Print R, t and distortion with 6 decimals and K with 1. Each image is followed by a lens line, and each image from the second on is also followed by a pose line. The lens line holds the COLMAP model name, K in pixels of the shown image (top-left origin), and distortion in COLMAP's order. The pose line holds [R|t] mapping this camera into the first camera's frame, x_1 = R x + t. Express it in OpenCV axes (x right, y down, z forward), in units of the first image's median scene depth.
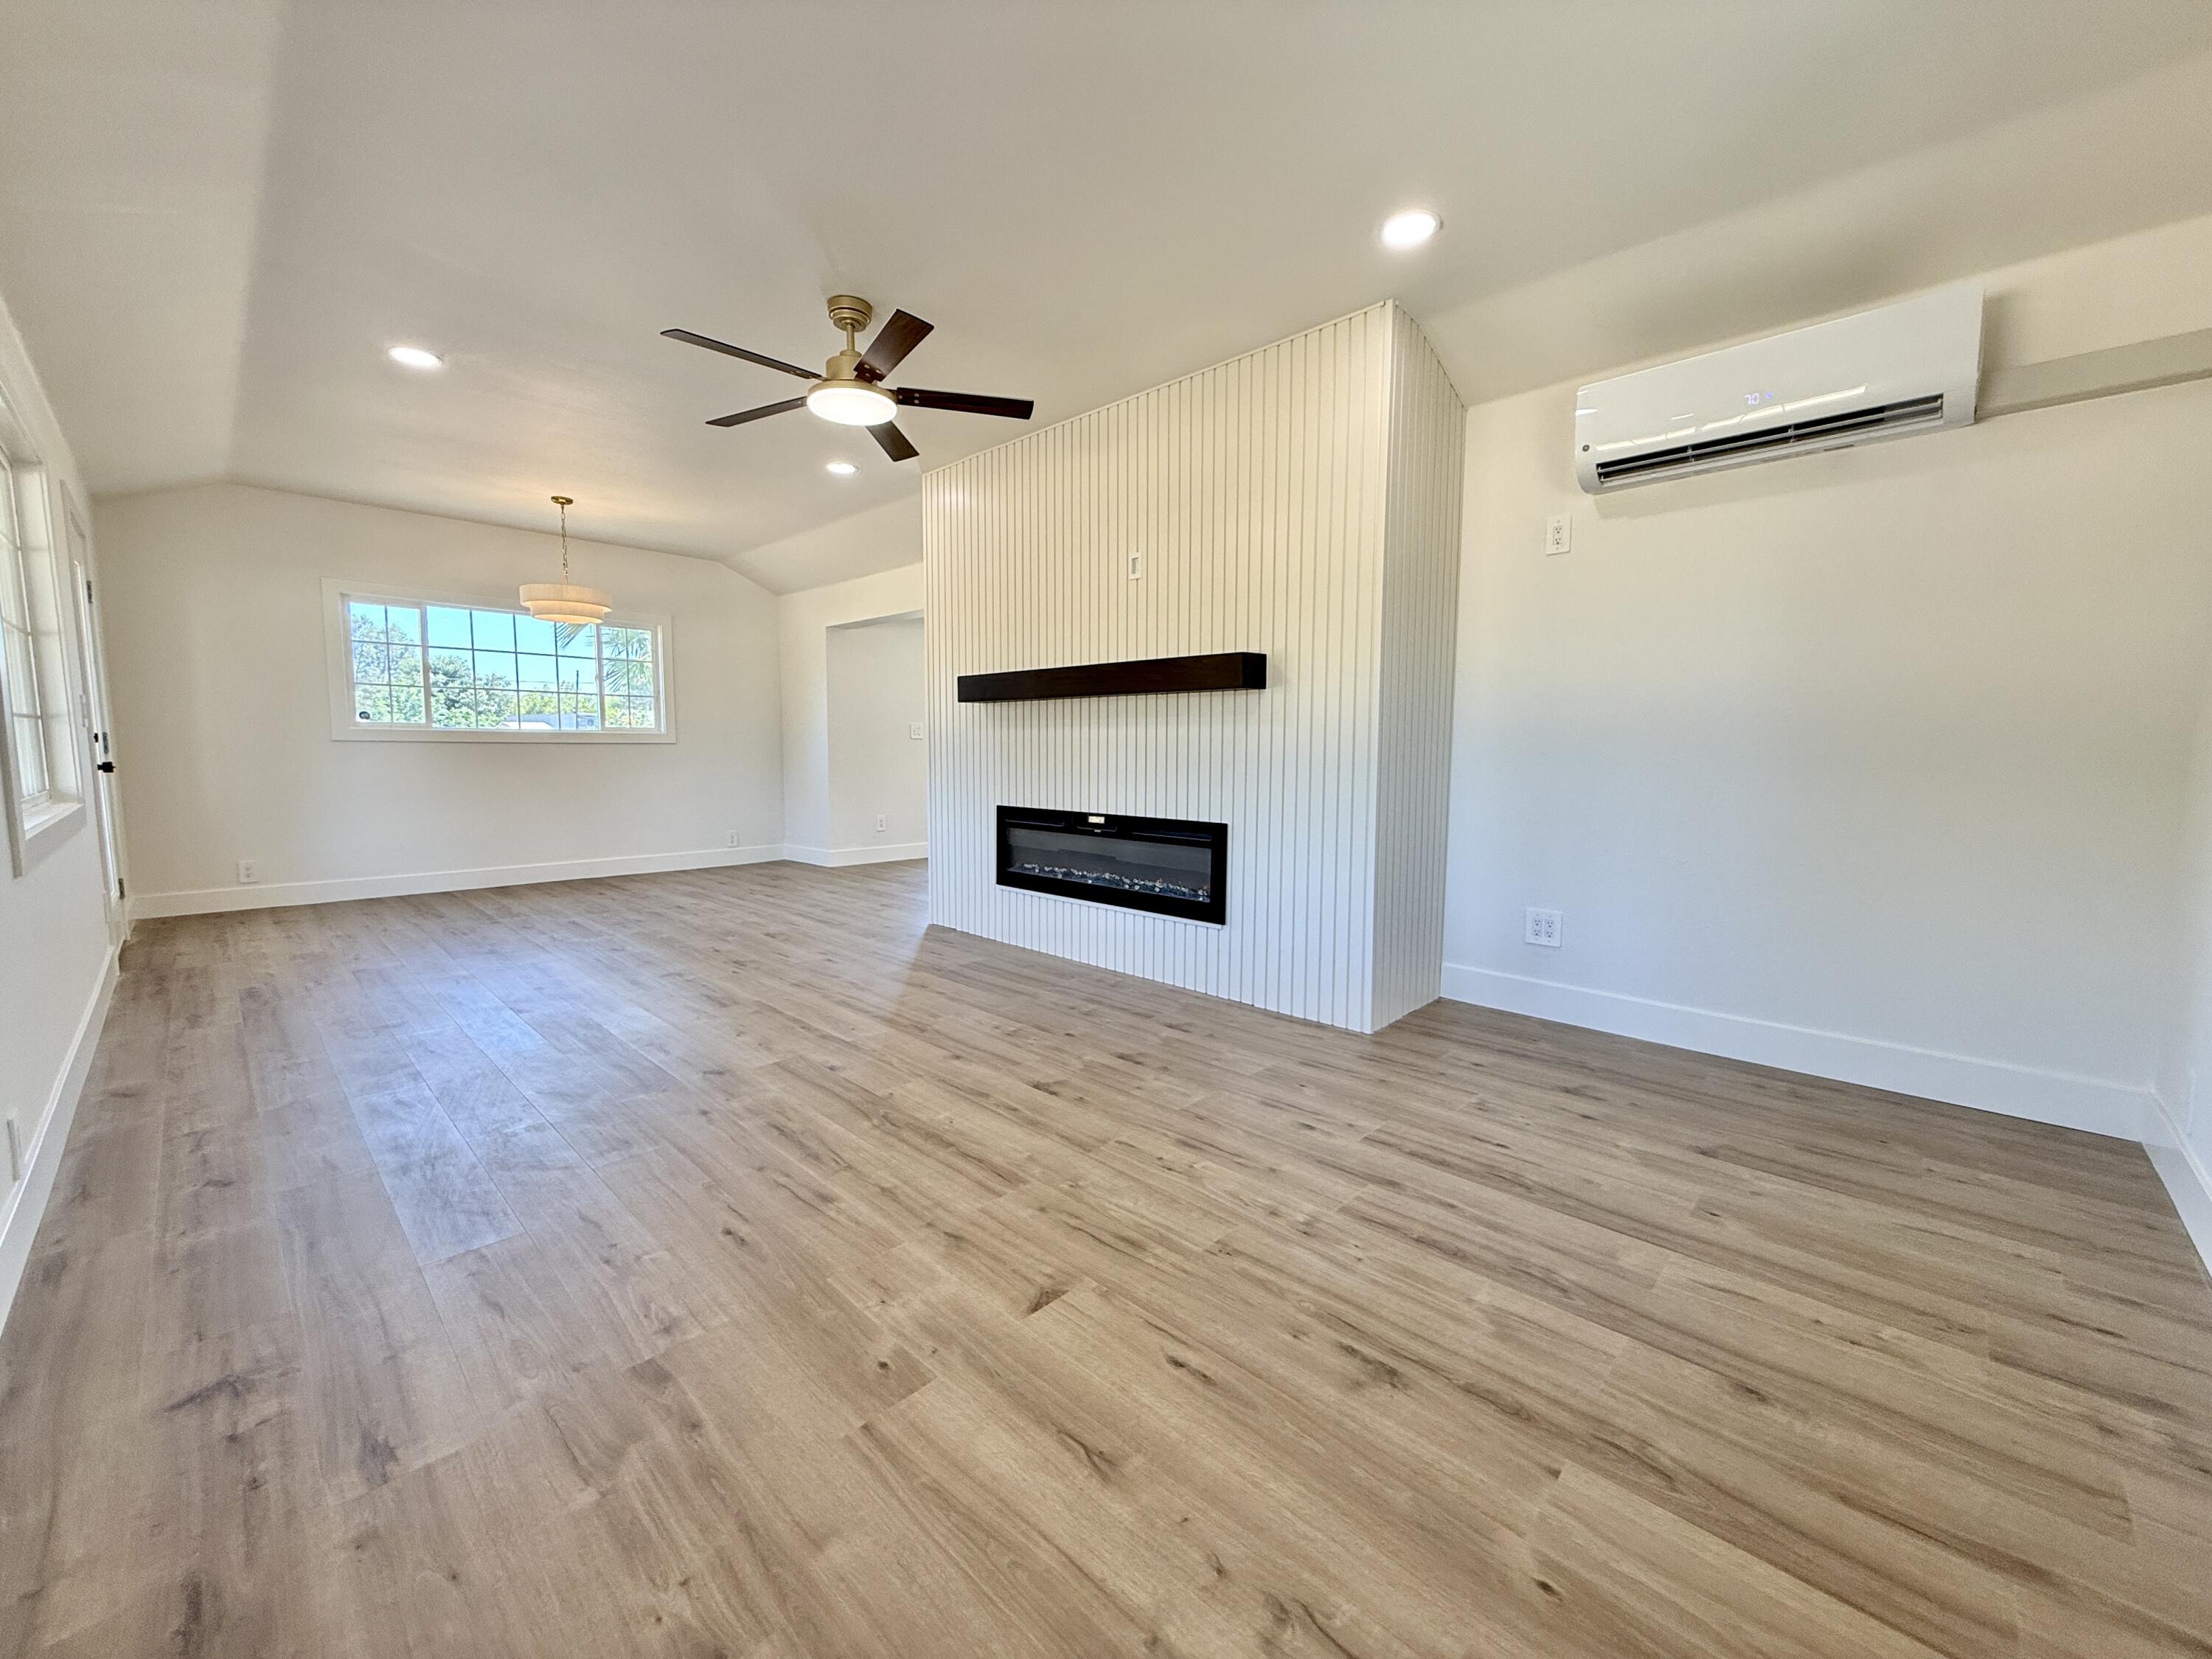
lens RADIAL K [[879.1, 0, 1099.8], [0, 879.1, 824.9], [0, 0, 1]] dist [0.000498, 0.000344]
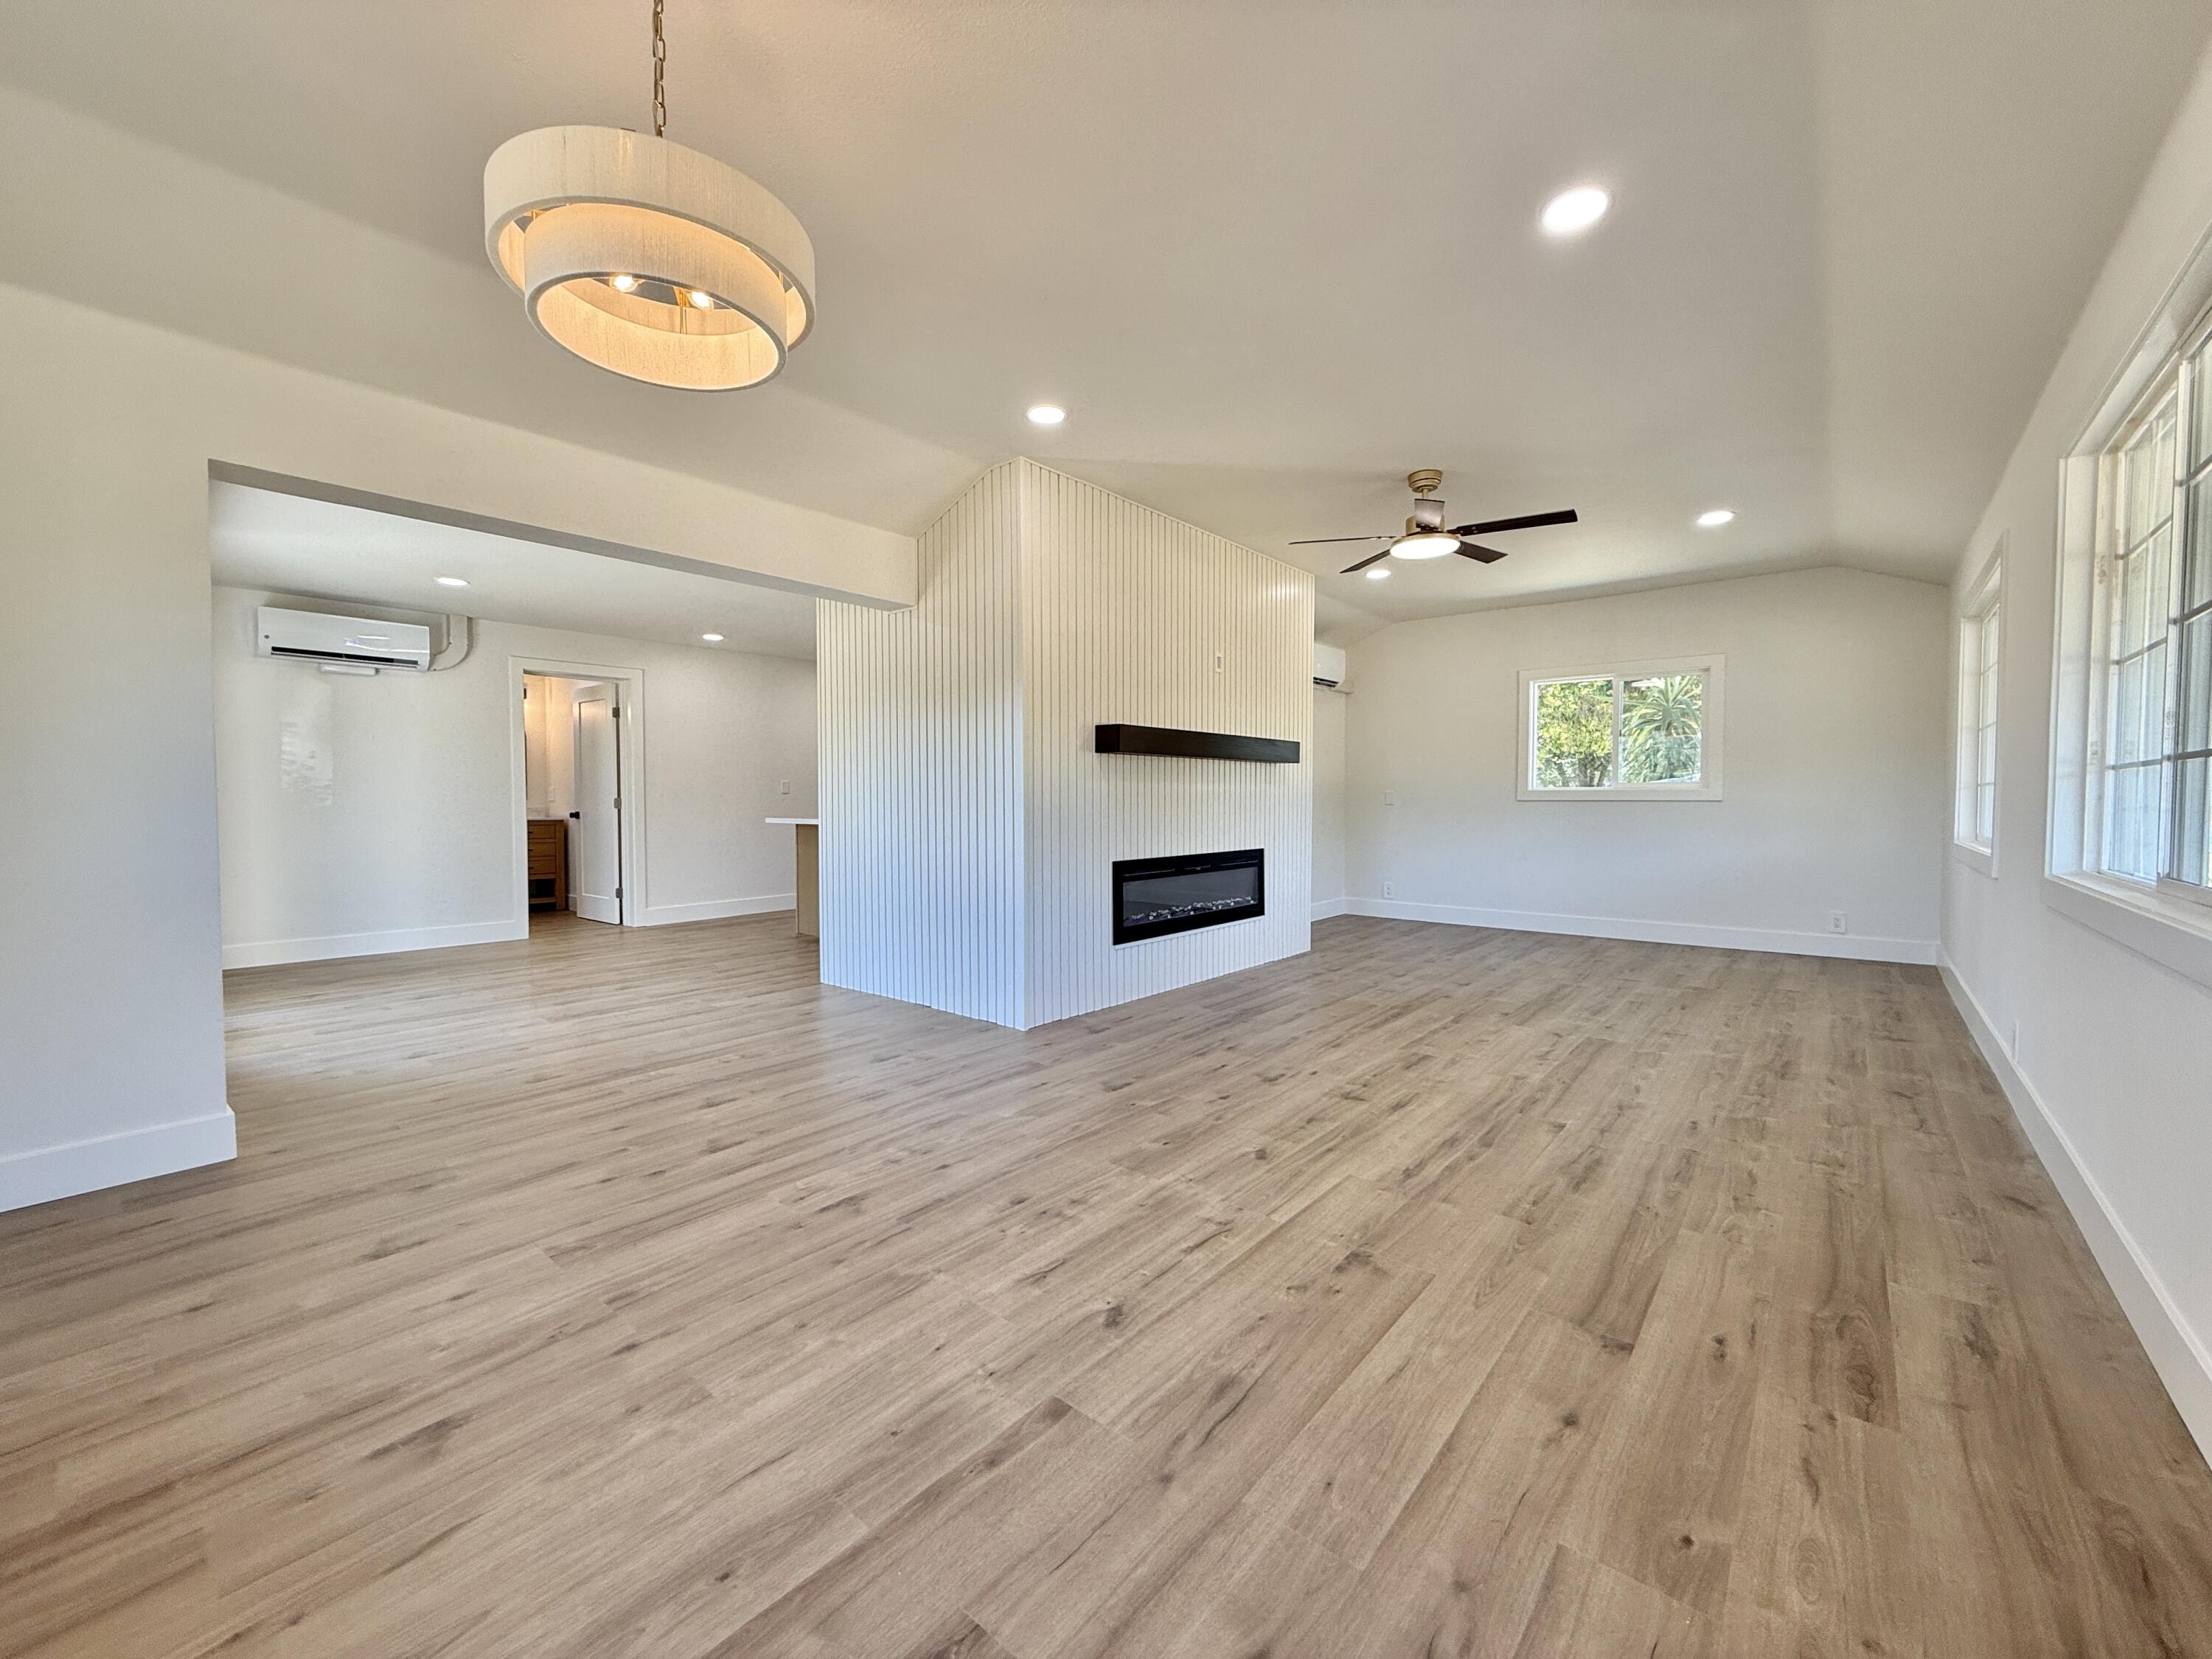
lens RADIAL K [[879.1, 0, 1099.8], [0, 879.1, 824.9], [0, 0, 1]] dist [0.000498, 0.000344]
pose [[-0.072563, -0.032798, 0.996824, -1.349108], [0.091062, 0.995067, 0.039369, -0.127451], [-0.993198, 0.093630, -0.069219, 1.370253]]
